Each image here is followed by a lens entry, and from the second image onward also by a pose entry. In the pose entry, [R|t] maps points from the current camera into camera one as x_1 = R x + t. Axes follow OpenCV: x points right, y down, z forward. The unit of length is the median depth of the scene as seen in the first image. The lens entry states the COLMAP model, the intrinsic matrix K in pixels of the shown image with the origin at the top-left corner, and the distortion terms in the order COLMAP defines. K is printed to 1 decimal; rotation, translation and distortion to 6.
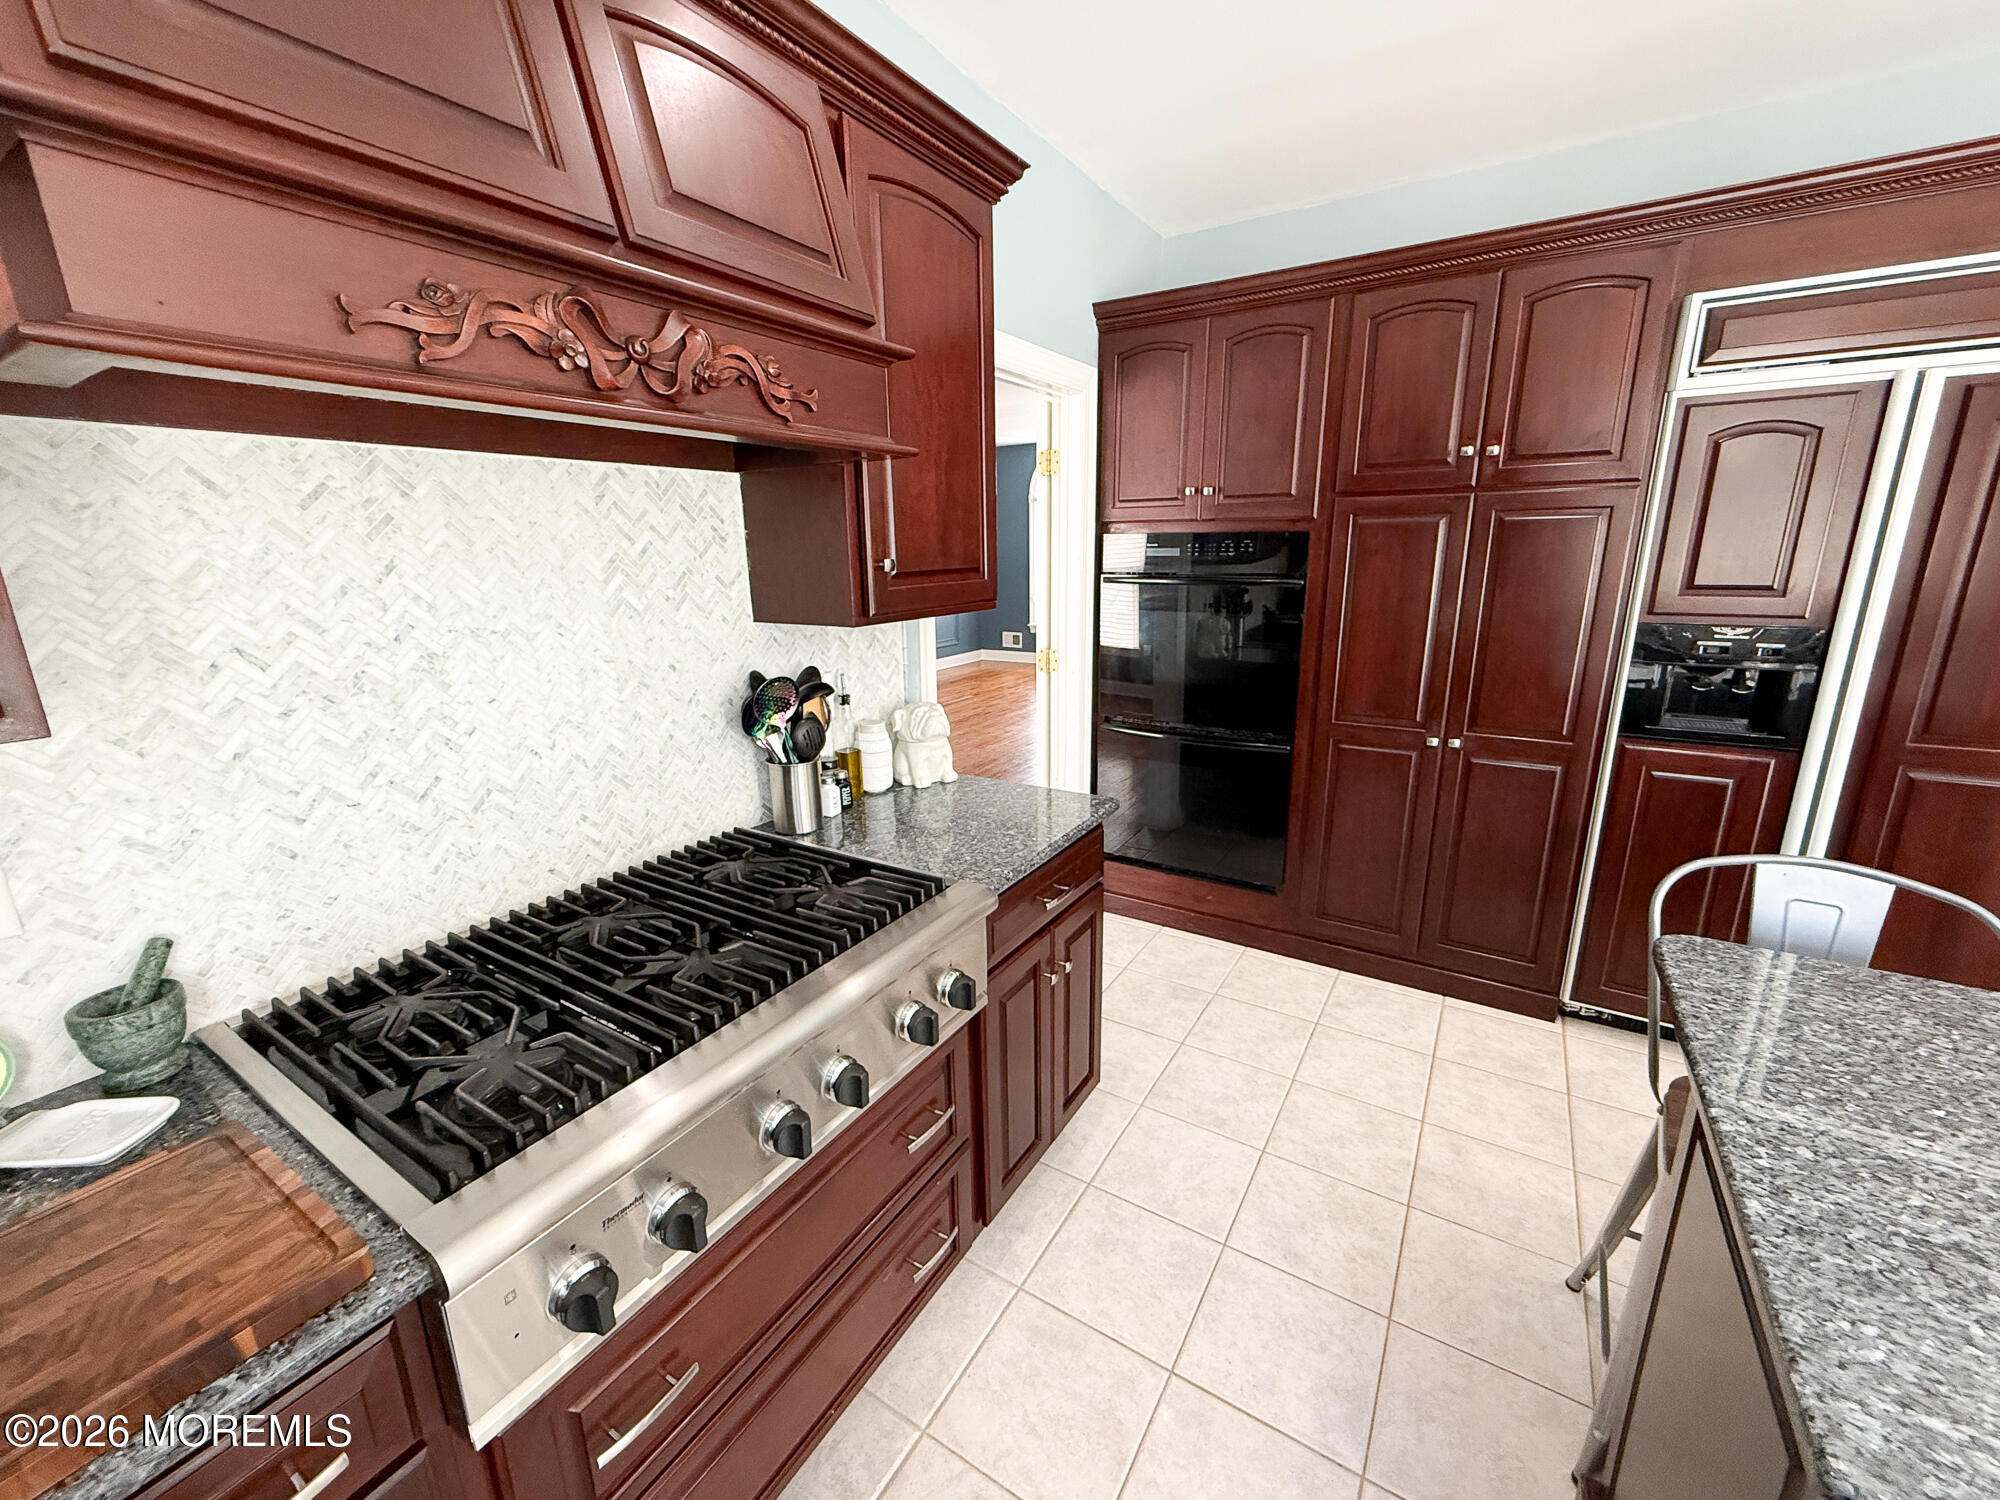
lens RADIAL K [[803.4, 0, 990.7], [0, 803.4, 750.7], [0, 0, 1]] dist [0.000646, 0.000023]
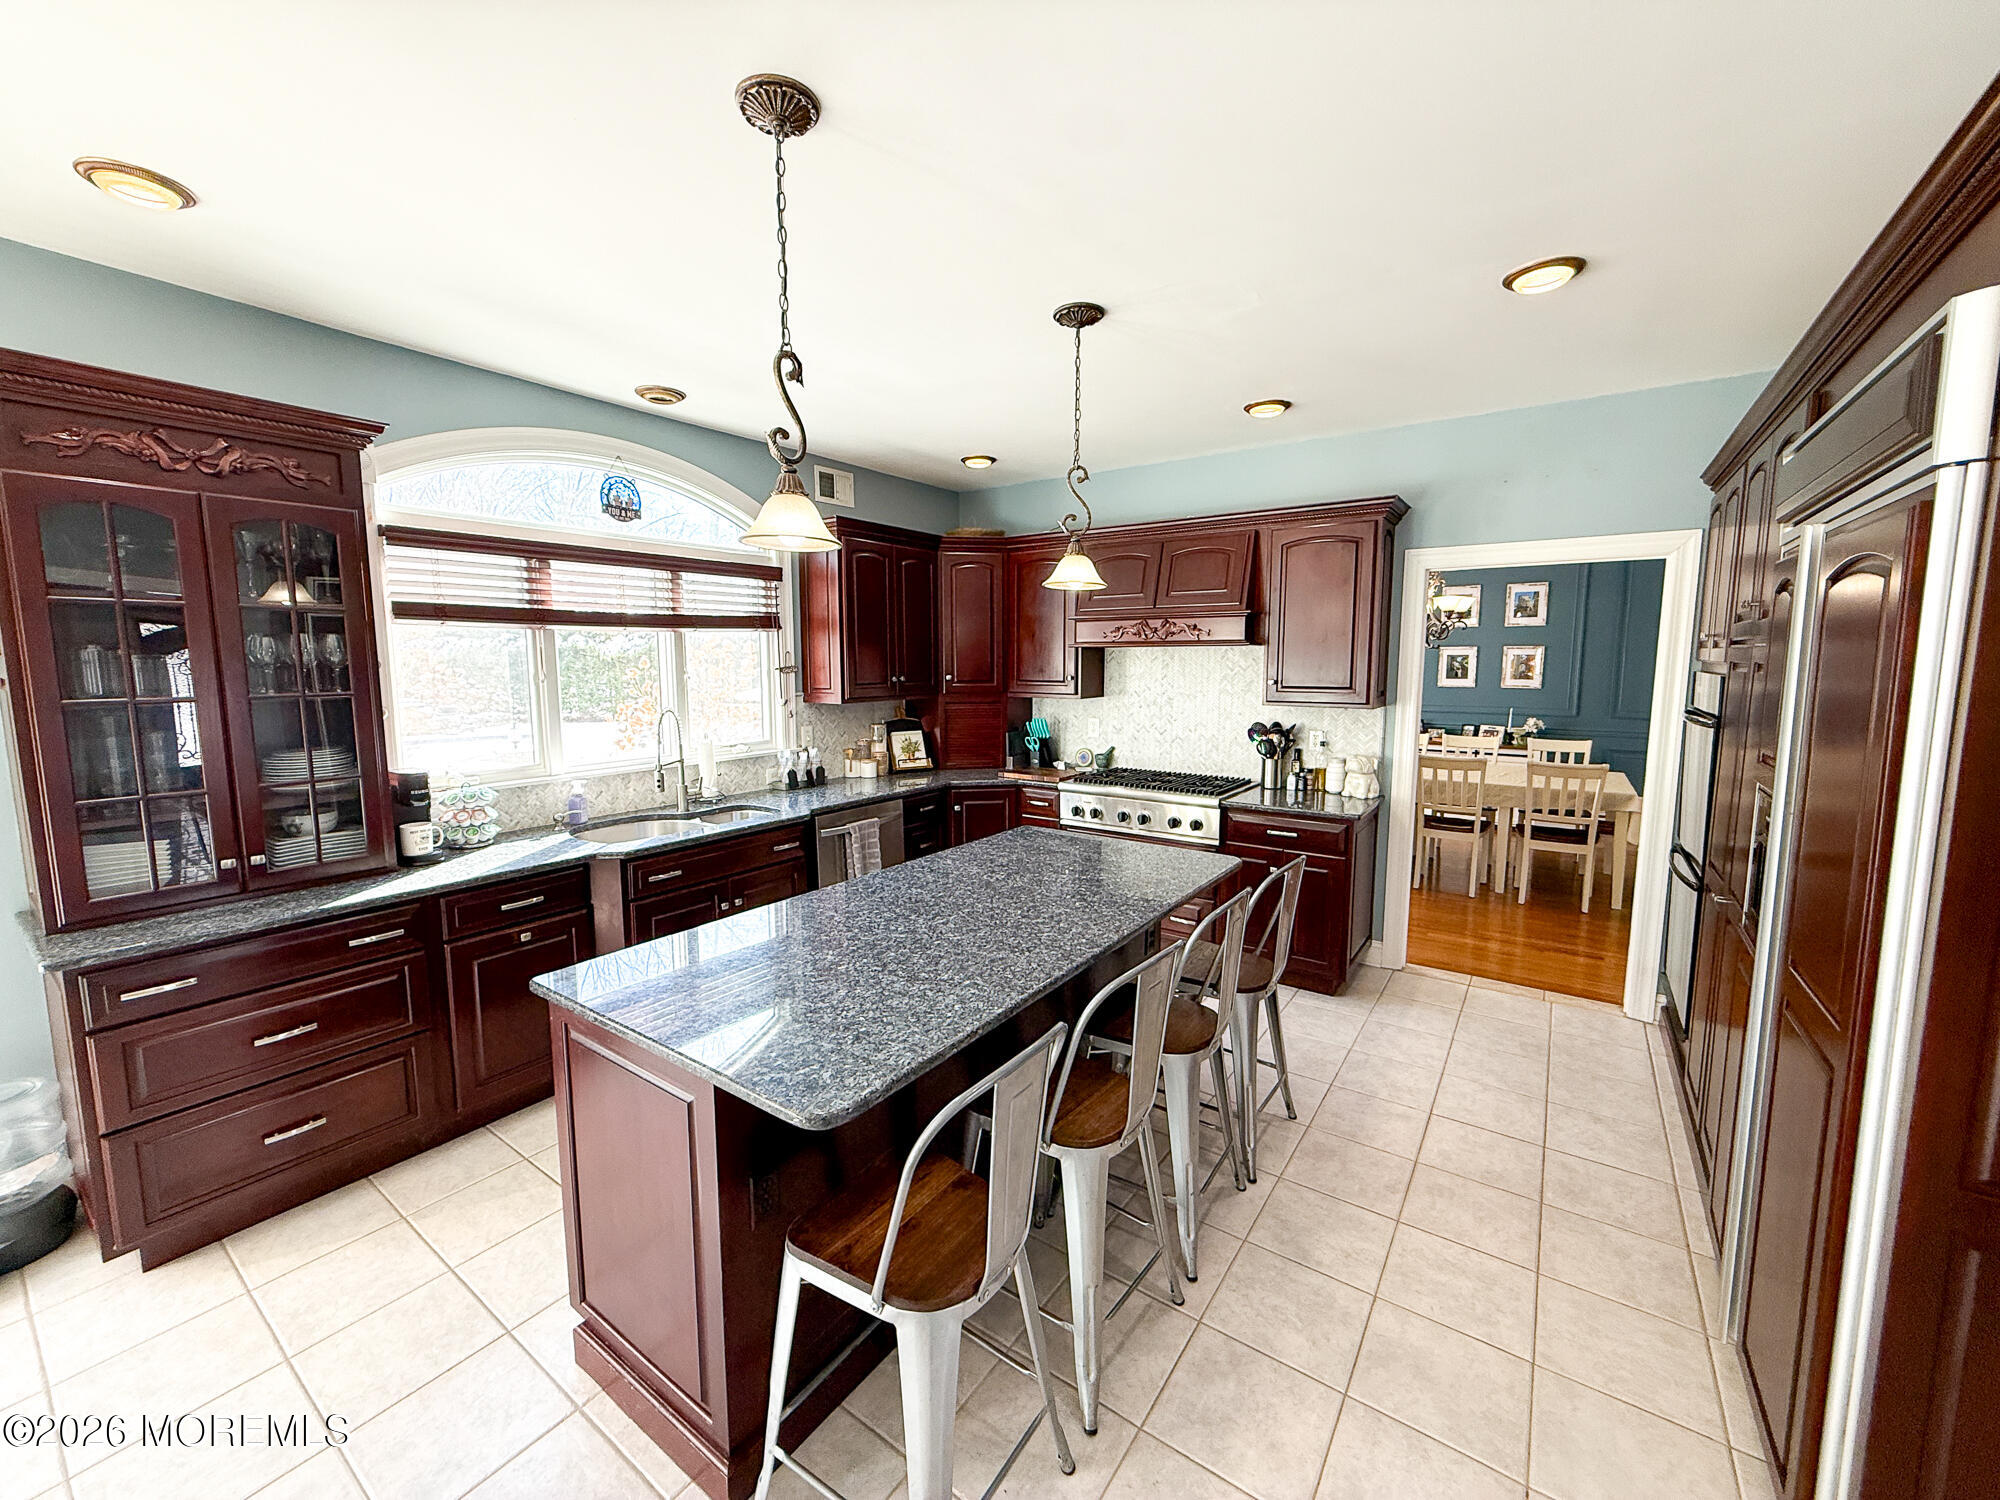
lens RADIAL K [[806.2, 0, 983.8], [0, 806.2, 748.0], [0, 0, 1]] dist [-0.000814, 0.000013]
pose [[-0.064347, 0.125867, -0.989958, 2.271665], [-0.244550, 0.959777, 0.137925, -0.144803], [0.967499, 0.250969, -0.030978, 0.219661]]
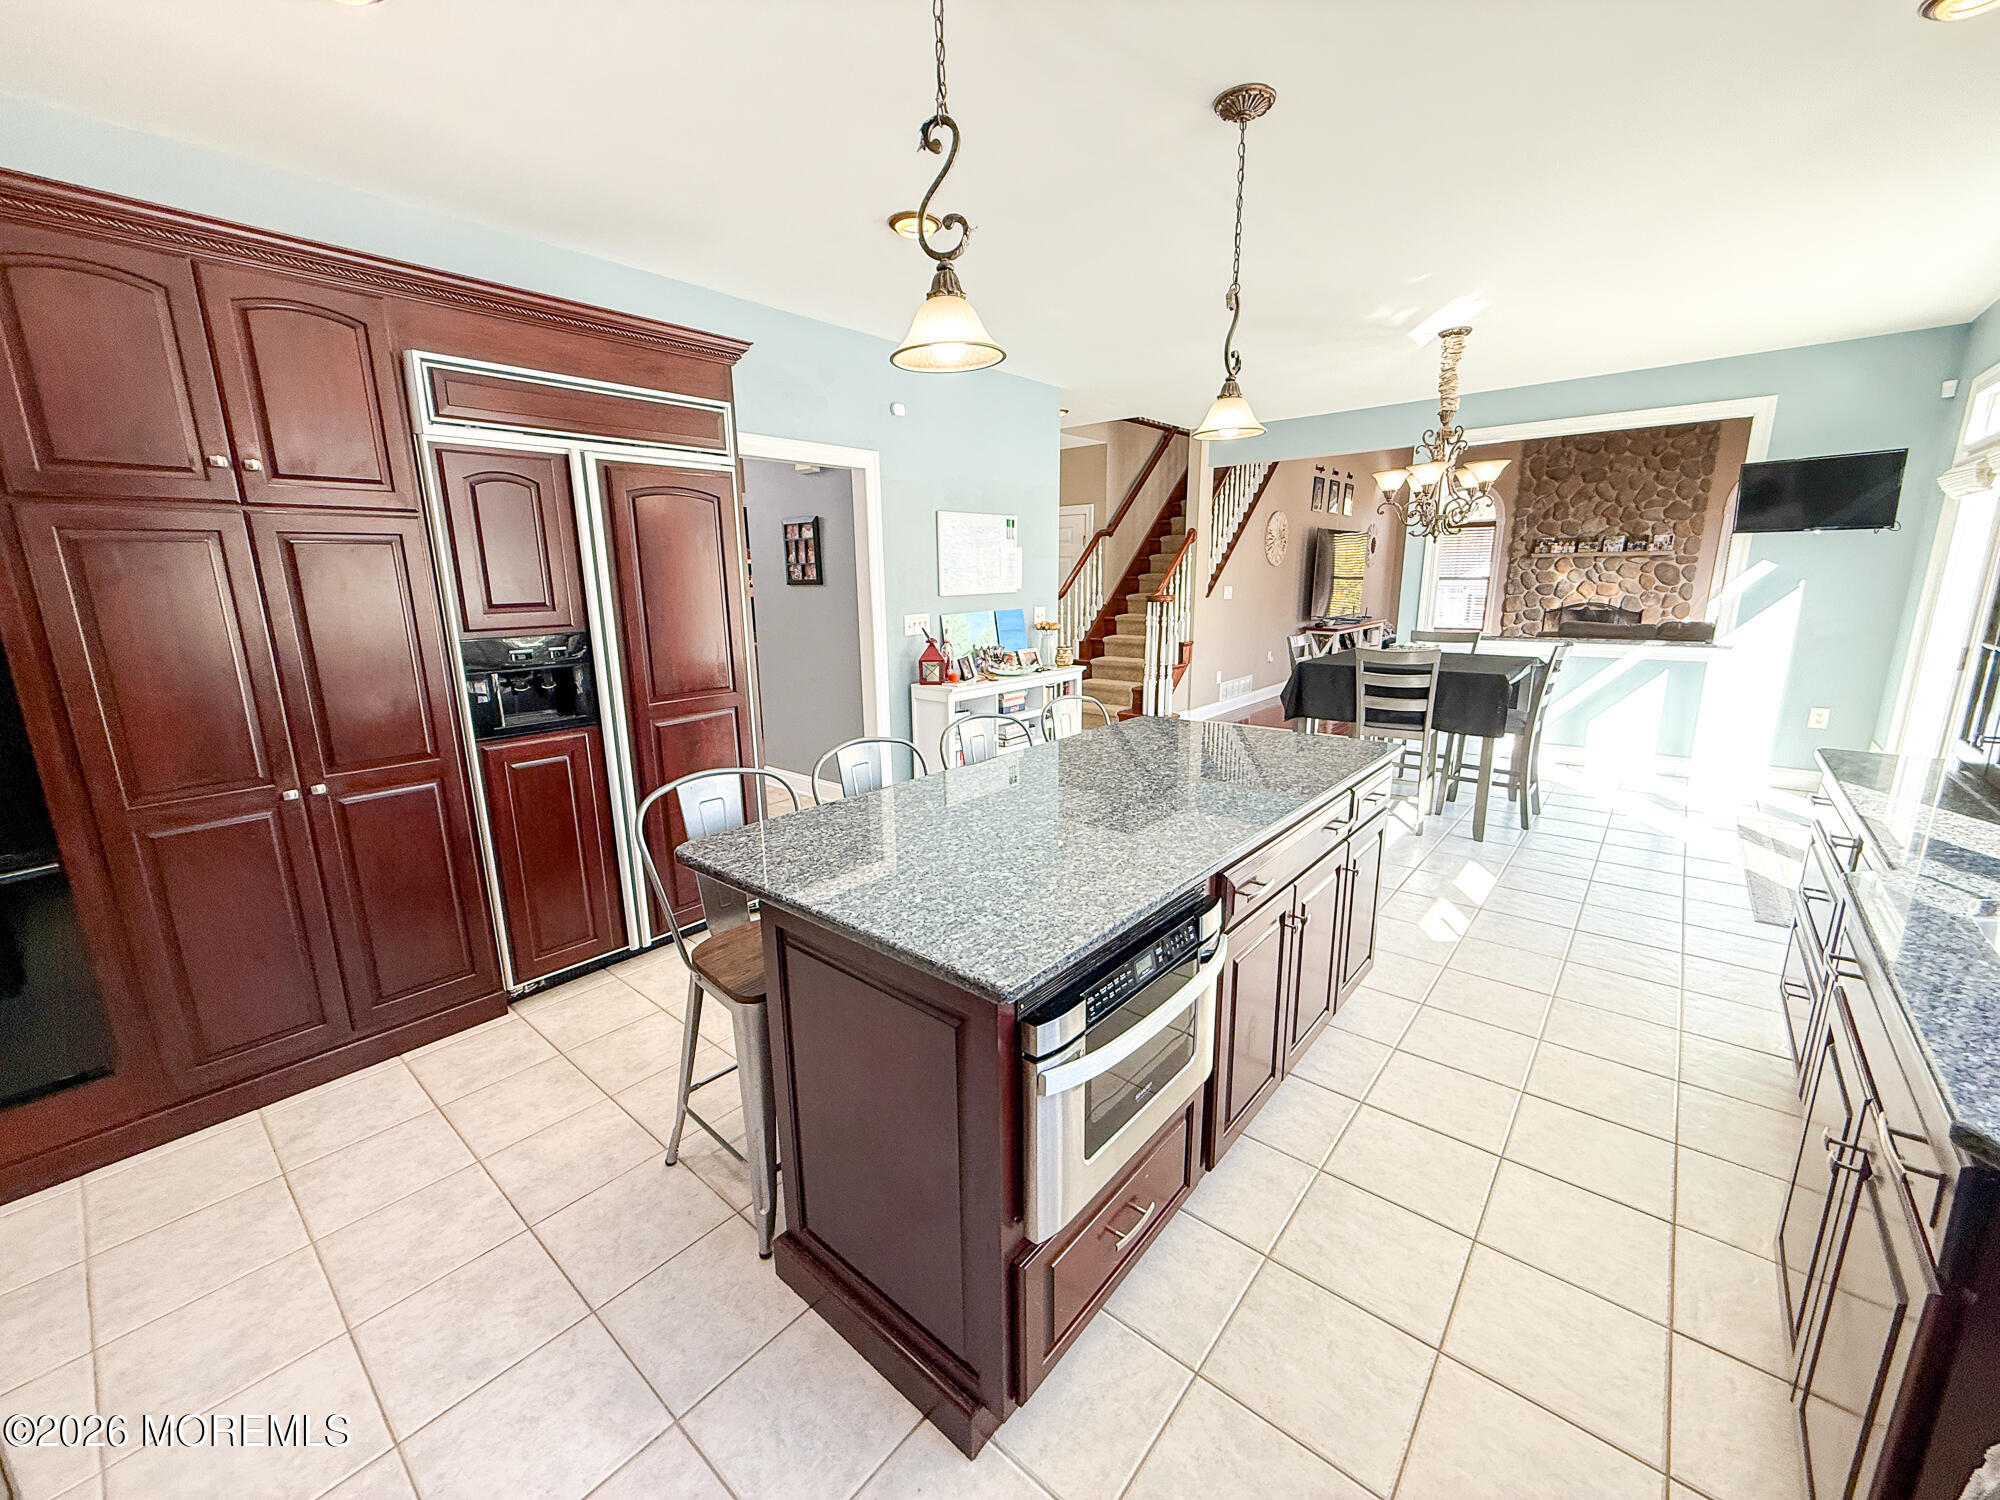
lens RADIAL K [[803.4, 0, 990.7], [0, 803.4, 750.7], [0, 0, 1]] dist [0.000646, 0.000023]
pose [[0.138324, -0.202261, 0.969514, -0.270097], [0.255894, 0.952983, 0.162303, -0.006972], [-0.956757, 0.225642, 0.183578, 0.166164]]
